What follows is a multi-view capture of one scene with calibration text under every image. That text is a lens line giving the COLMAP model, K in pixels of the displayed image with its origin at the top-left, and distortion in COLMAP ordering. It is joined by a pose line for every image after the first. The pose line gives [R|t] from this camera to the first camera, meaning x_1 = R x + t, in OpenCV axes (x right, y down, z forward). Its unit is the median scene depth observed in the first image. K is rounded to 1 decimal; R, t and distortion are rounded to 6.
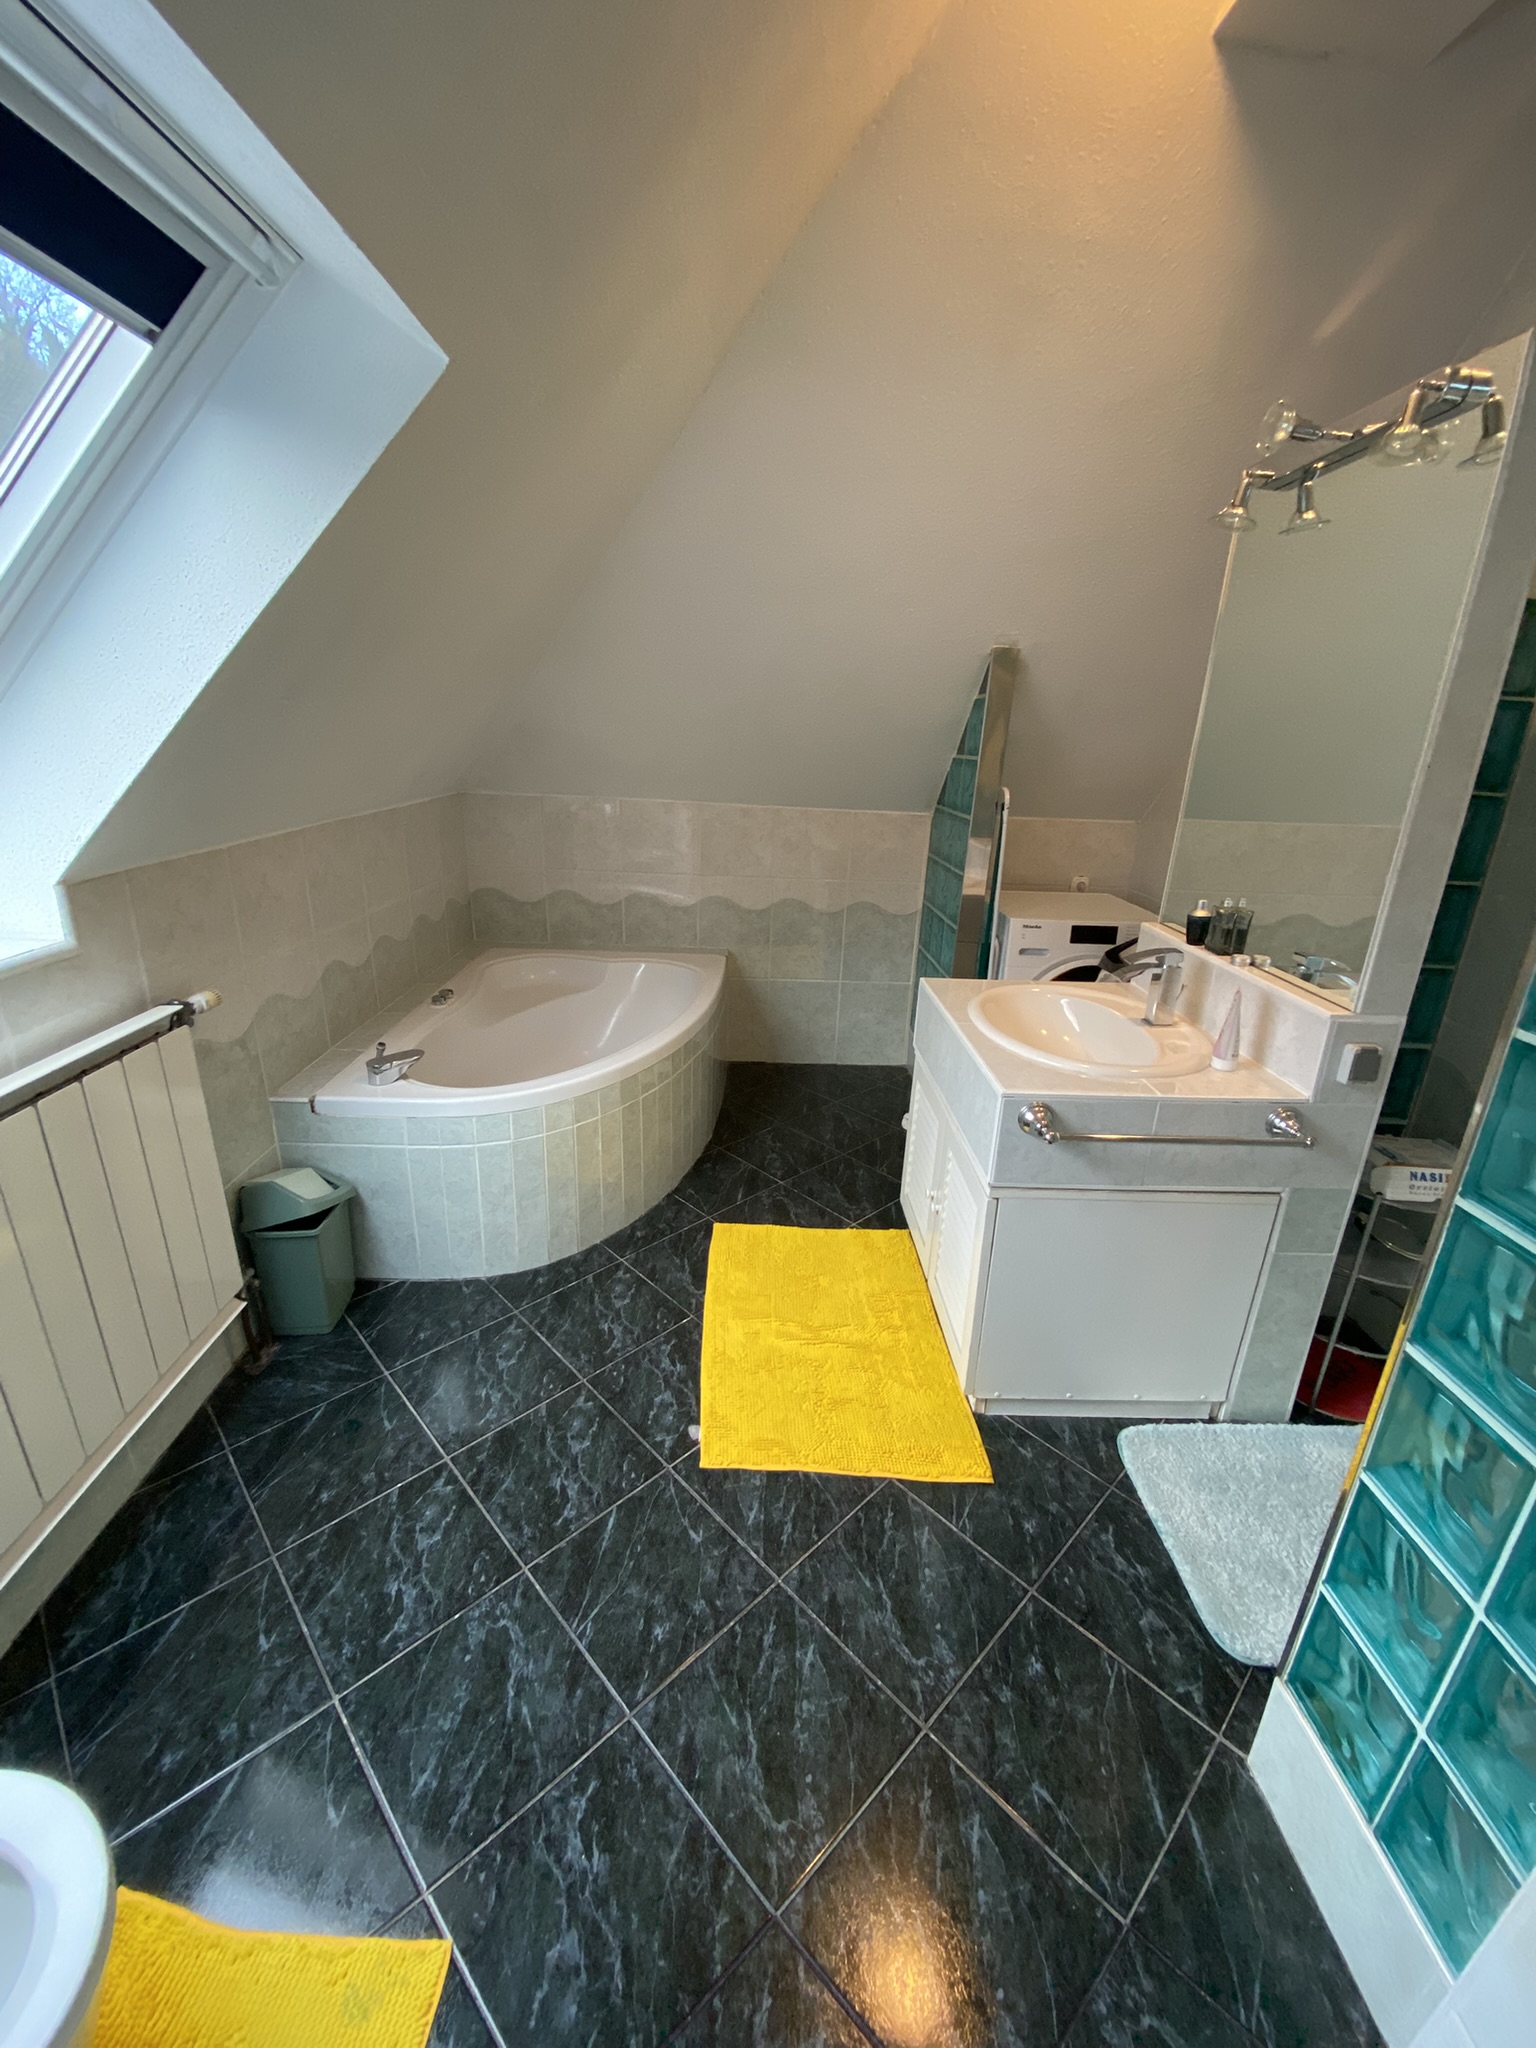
lens RADIAL K [[840.0, 0, 758.6], [0, 840.0, 1032.7], [0, 0, 1]] dist [-0.003760, -0.000776]
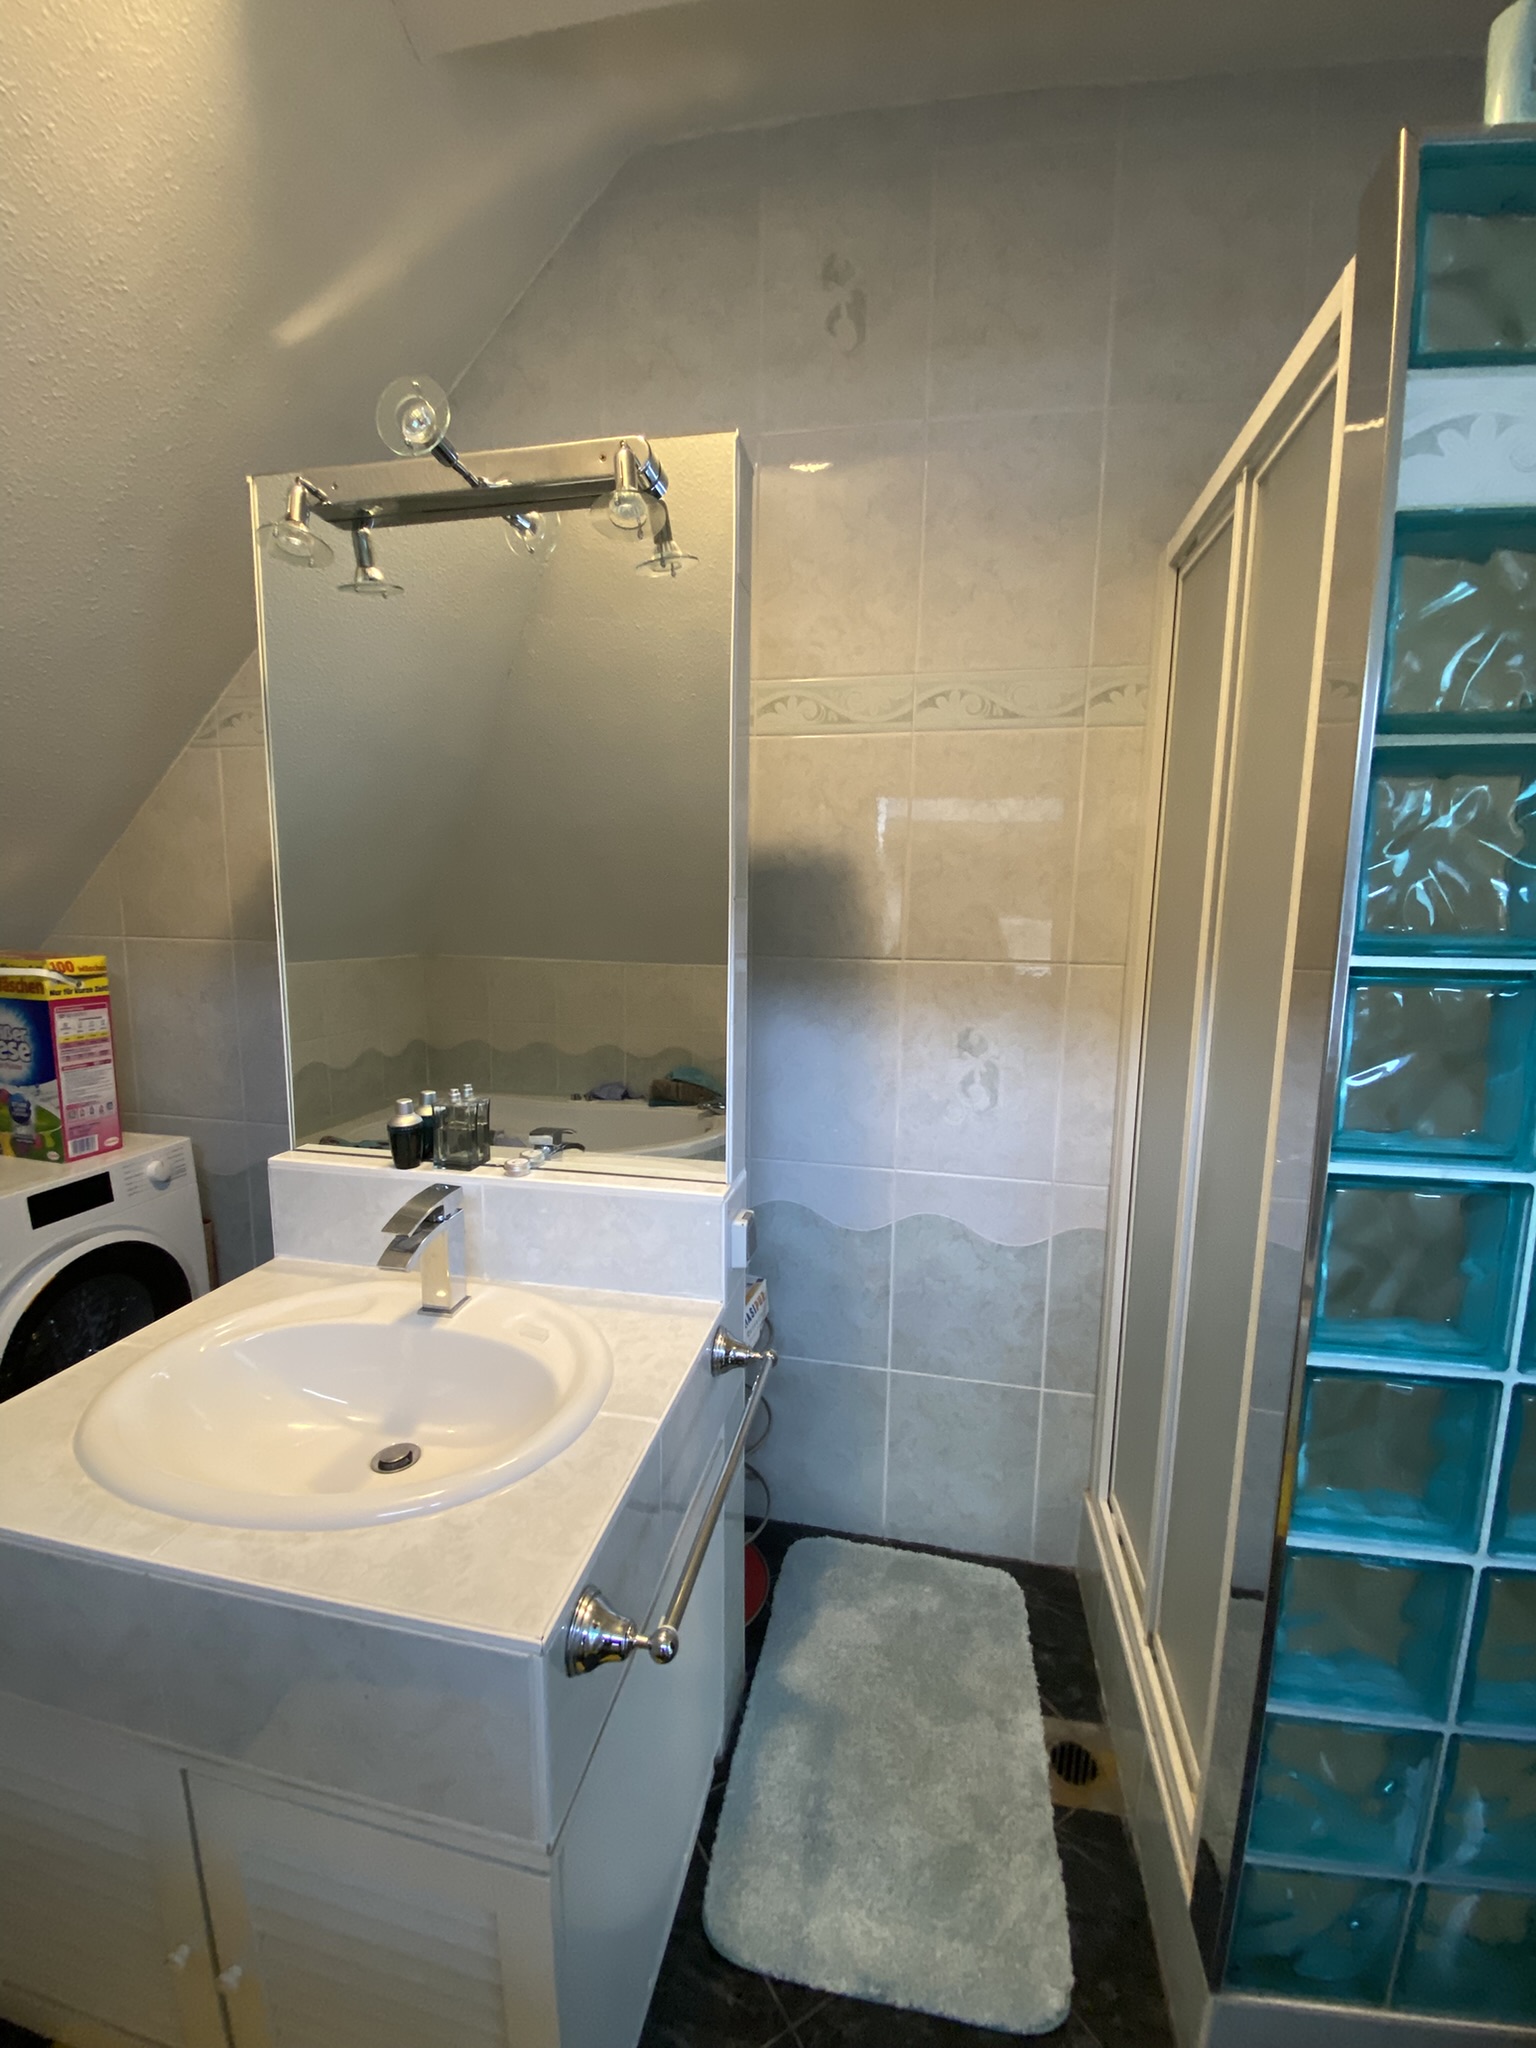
lens RADIAL K [[840.0, 0, 767.5], [0, 840.0, 1026.9], [0, 0, 1]] dist [-0.003760, -0.000776]
pose [[0.220389, -0.175444, 0.959504, -0.025802], [0.324616, 0.940811, 0.097465, -0.137859], [-0.919812, 0.289990, 0.264296, 0.404851]]
